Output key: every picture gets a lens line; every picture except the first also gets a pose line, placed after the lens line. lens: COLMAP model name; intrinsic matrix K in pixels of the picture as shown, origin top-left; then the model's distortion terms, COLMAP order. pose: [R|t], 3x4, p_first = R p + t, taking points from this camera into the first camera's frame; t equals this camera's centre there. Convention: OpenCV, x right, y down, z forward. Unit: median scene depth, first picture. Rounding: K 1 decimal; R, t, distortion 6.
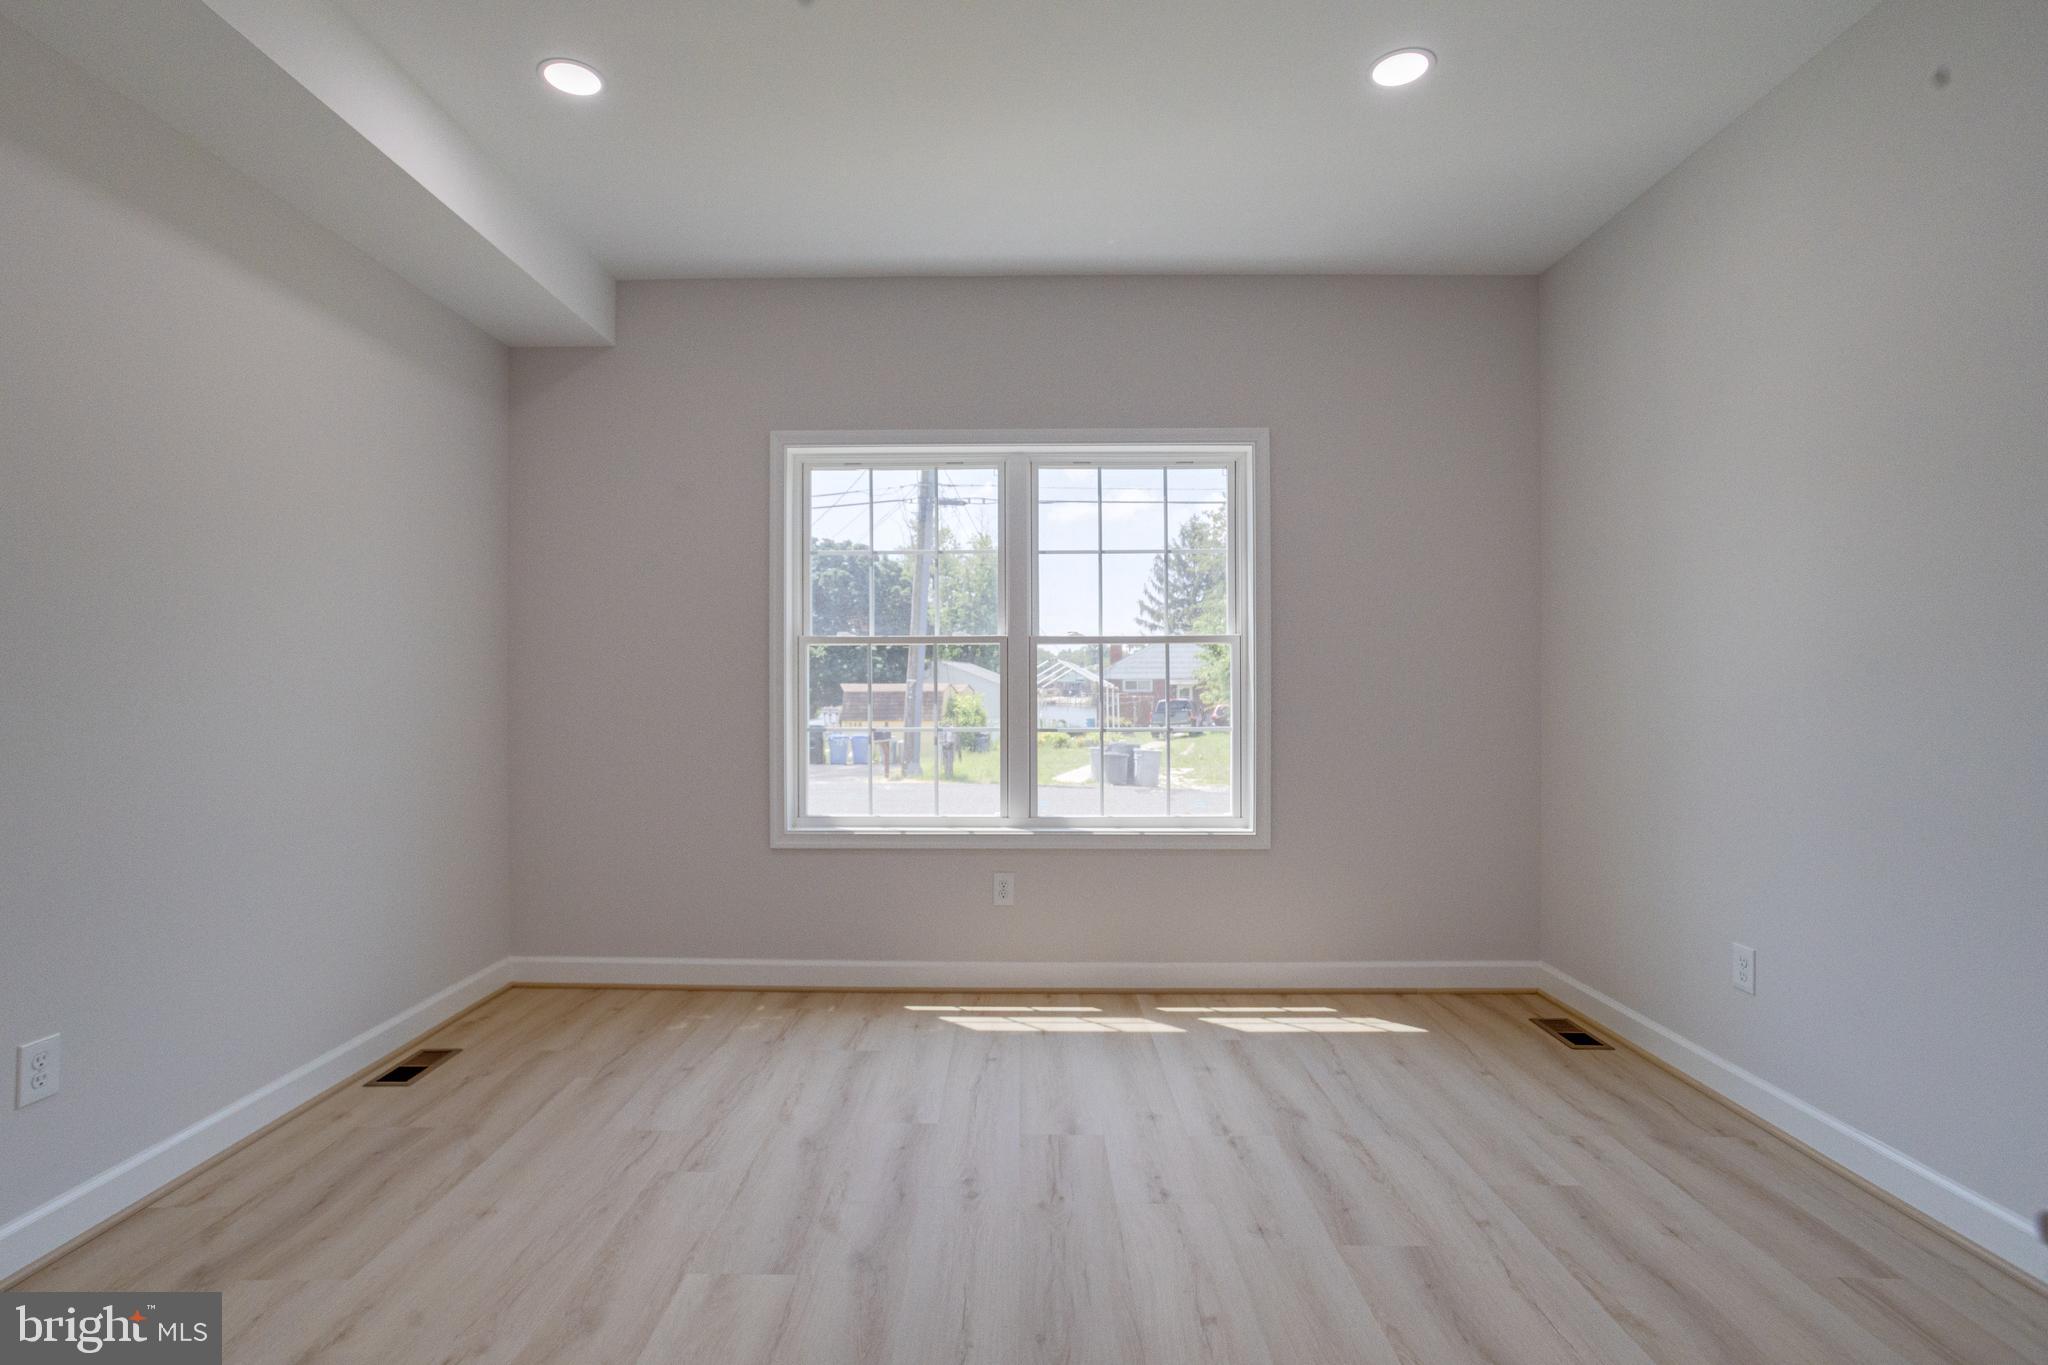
lens RADIAL K [[1018.0, 0, 1010.6], [0, 1018.0, 658.9], [0, 0, 1]] dist [-0.044480, 0.035908]
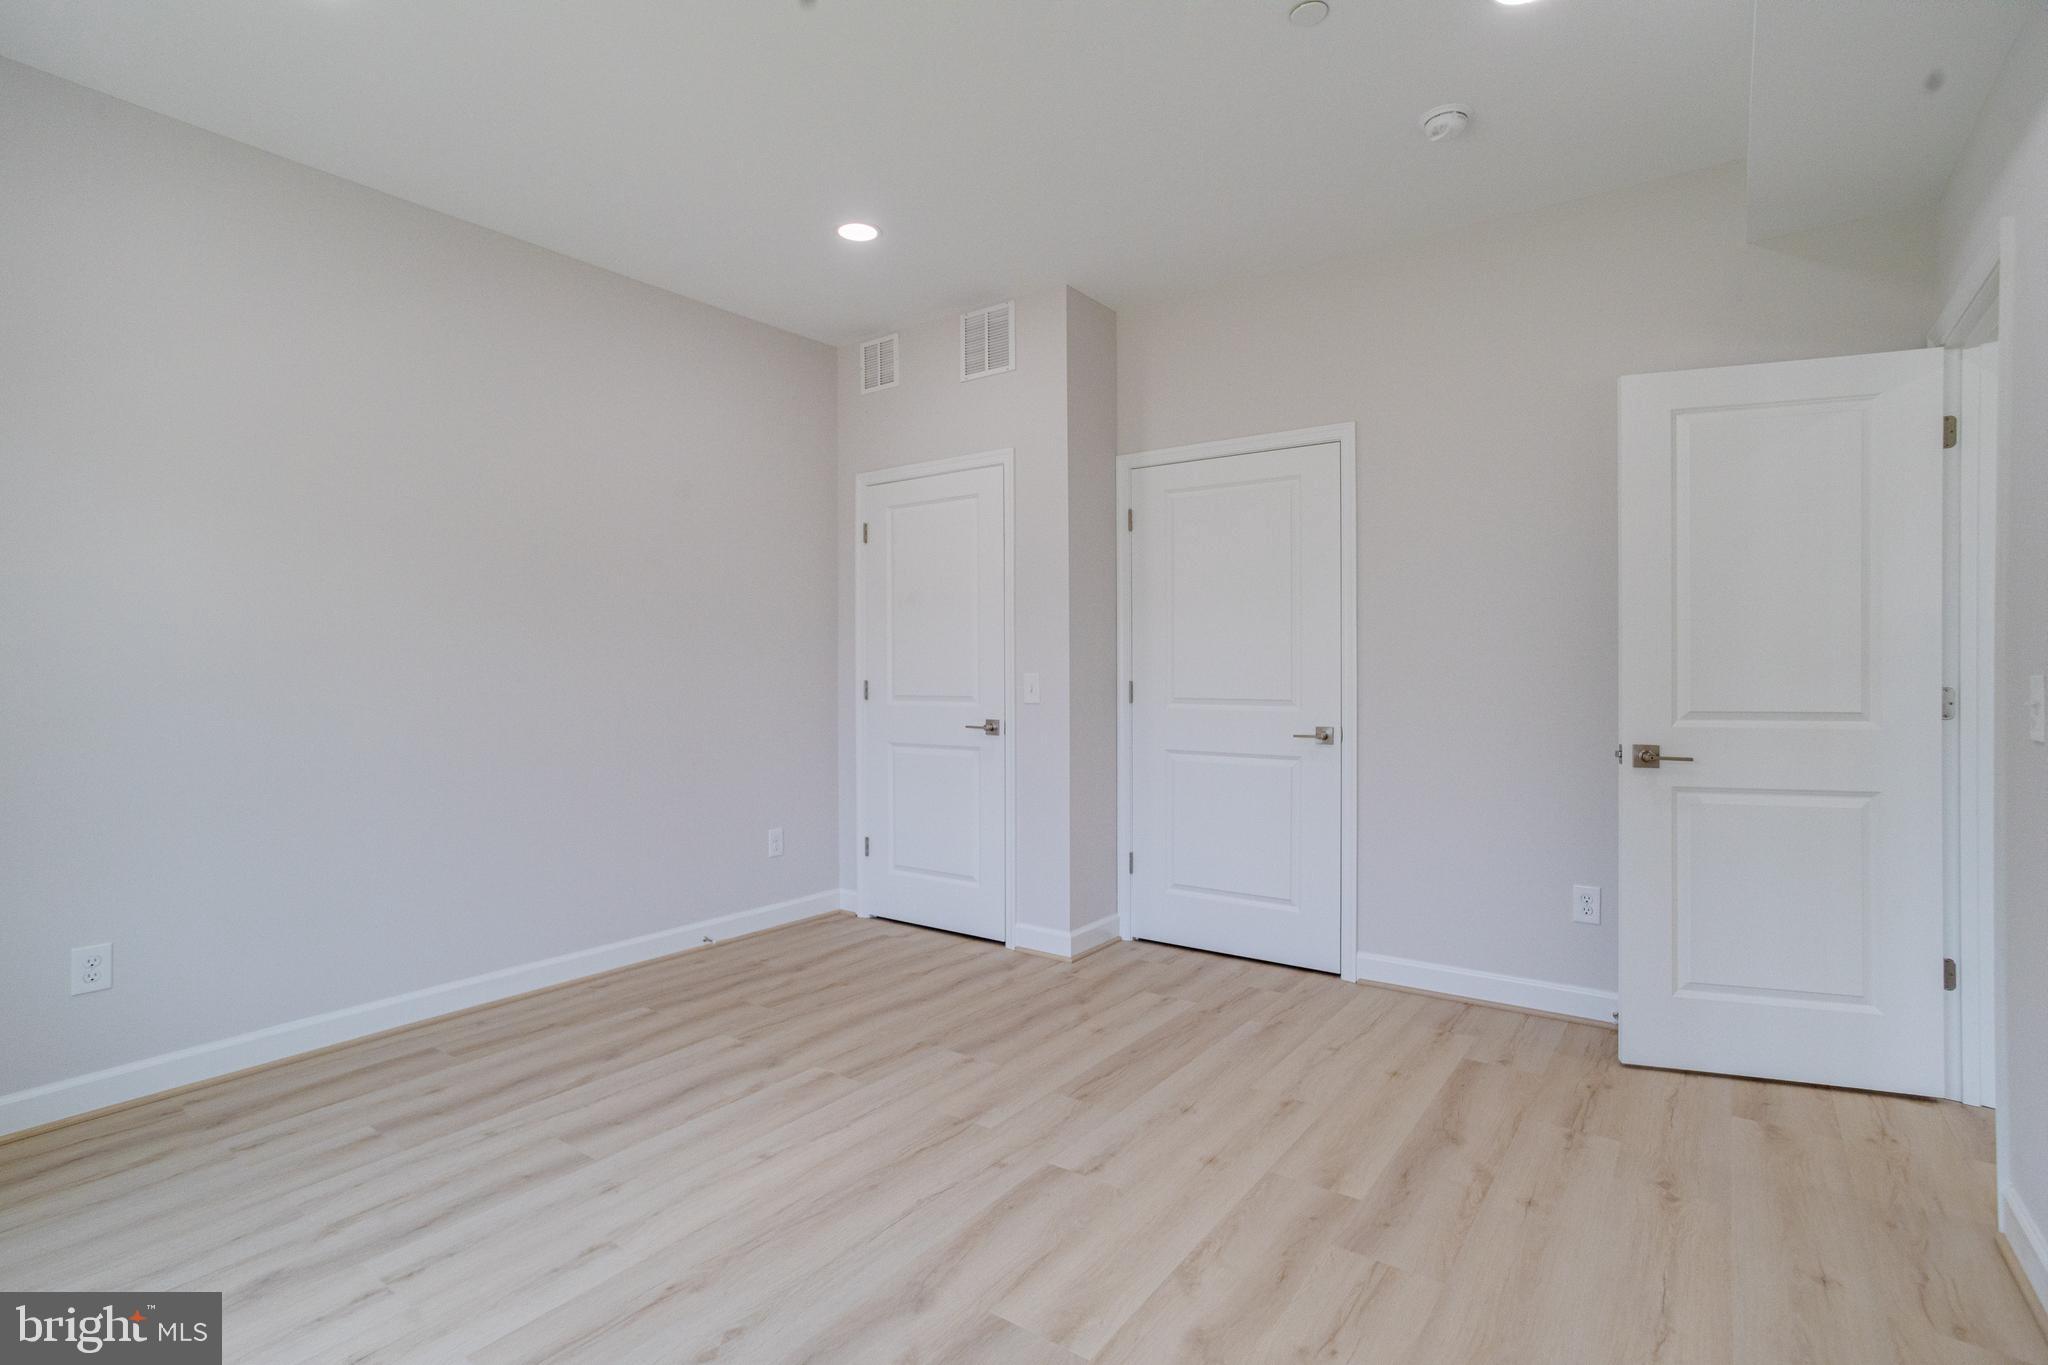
lens RADIAL K [[975.1, 0, 998.7], [0, 975.1, 675.9], [0, 0, 1]] dist [-0.037374, 0.036294]
pose [[-0.808911, 0.001142, 0.587930, -0.439270], [-0.011619, 0.999772, -0.017928, 0.023671], [-0.587816, -0.021333, -0.808713, 1.018799]]
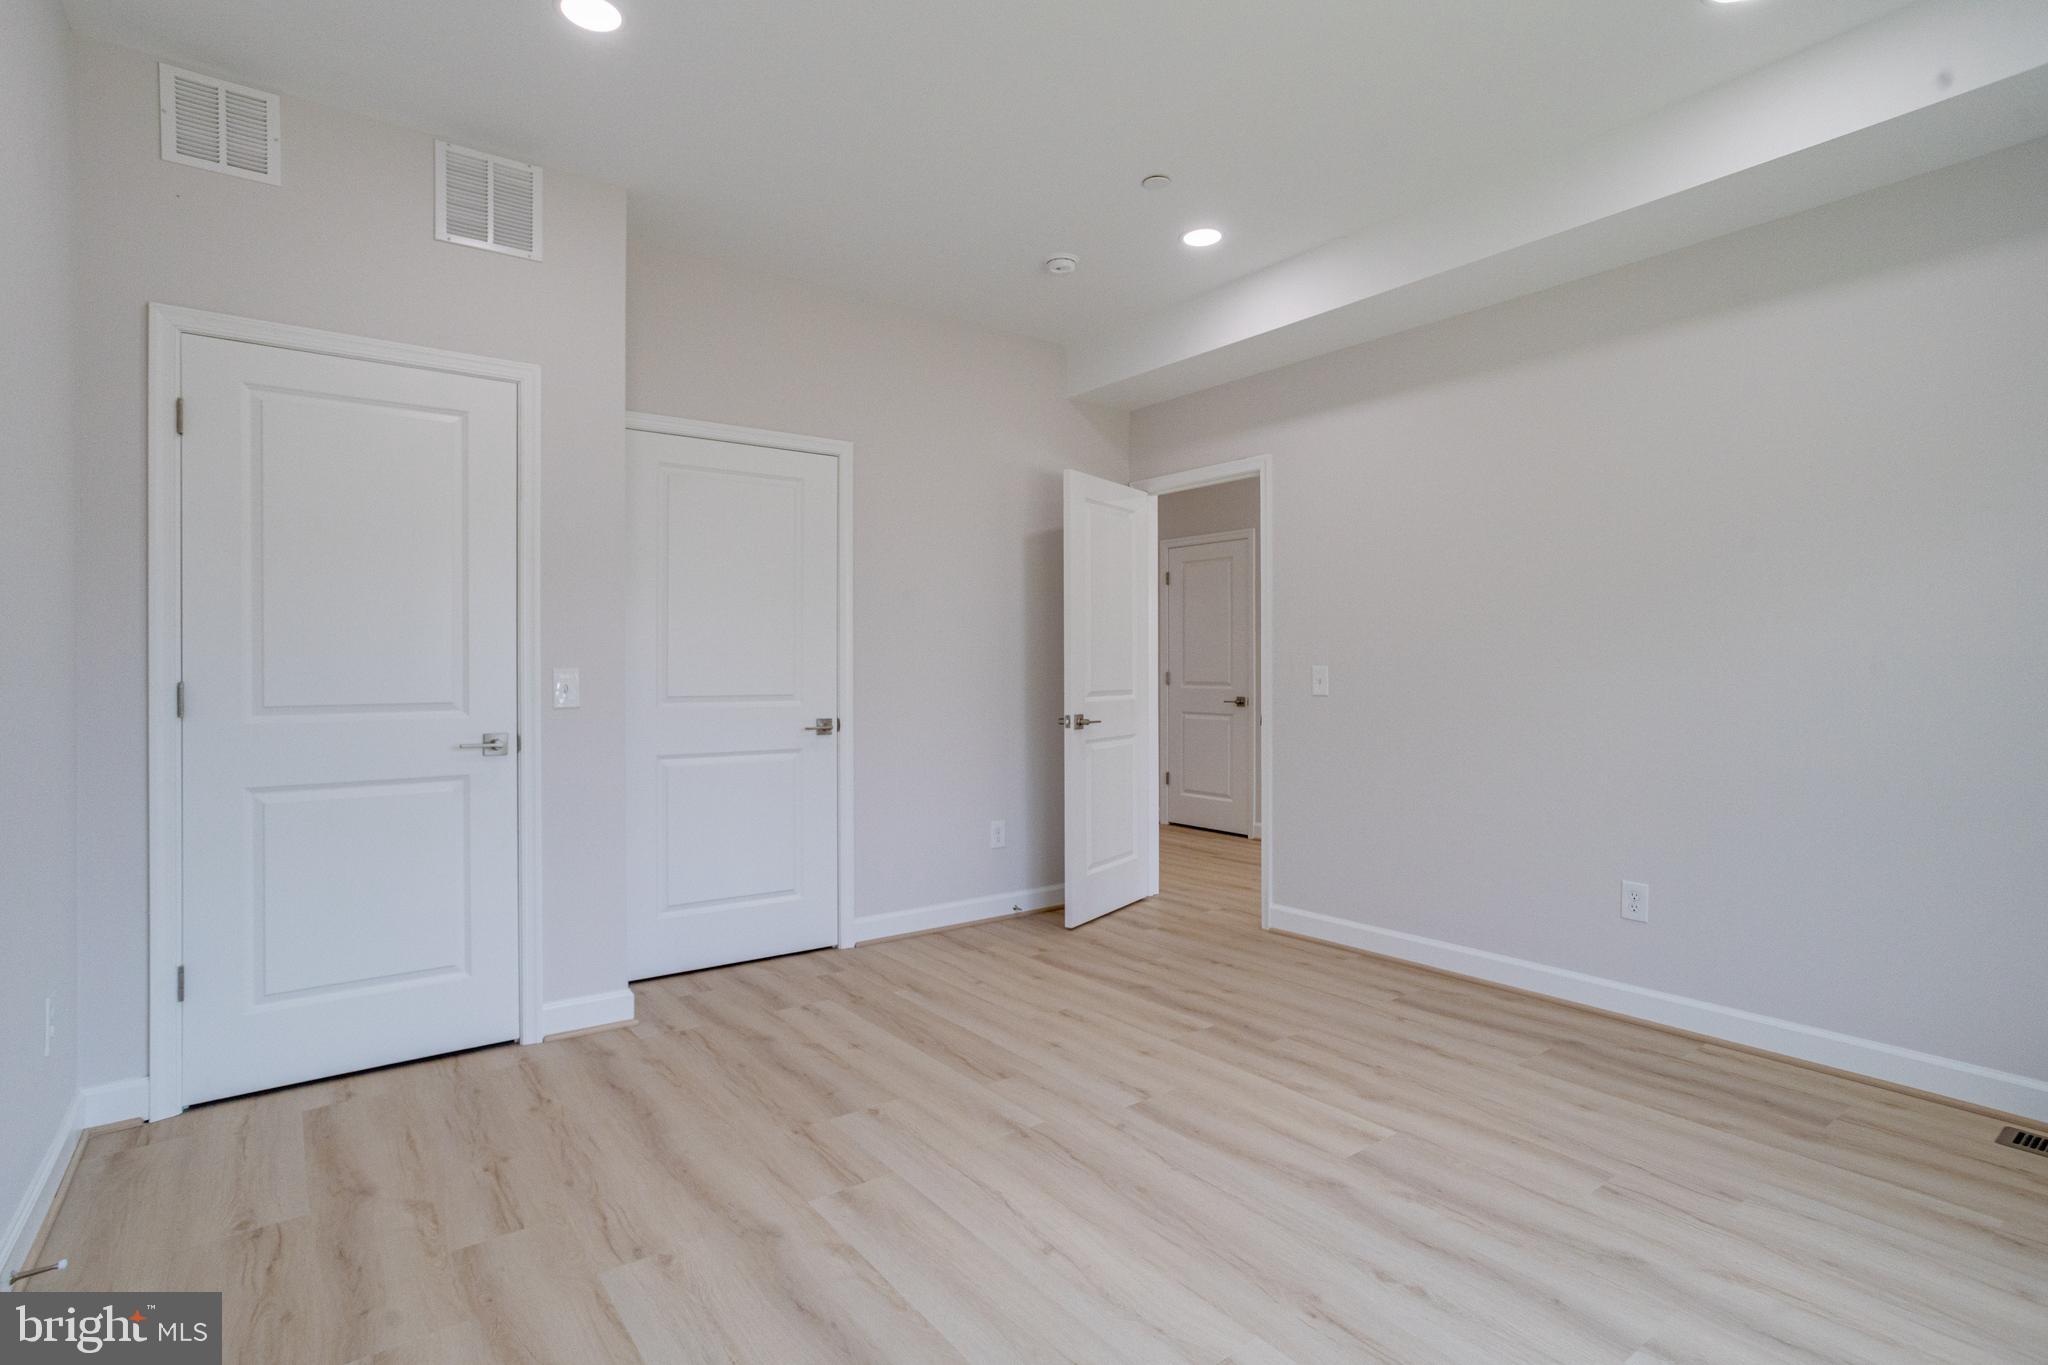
lens RADIAL K [[994.6, 0, 1002.3], [0, 994.6, 667.8], [0, 0, 1]] dist [-0.055113, 0.038182]
pose [[-0.804225, 0.004885, -0.594305, 0.475382], [0.020773, 0.999586, -0.019894, 0.024280], [0.593962, -0.028345, -0.803994, 1.009586]]
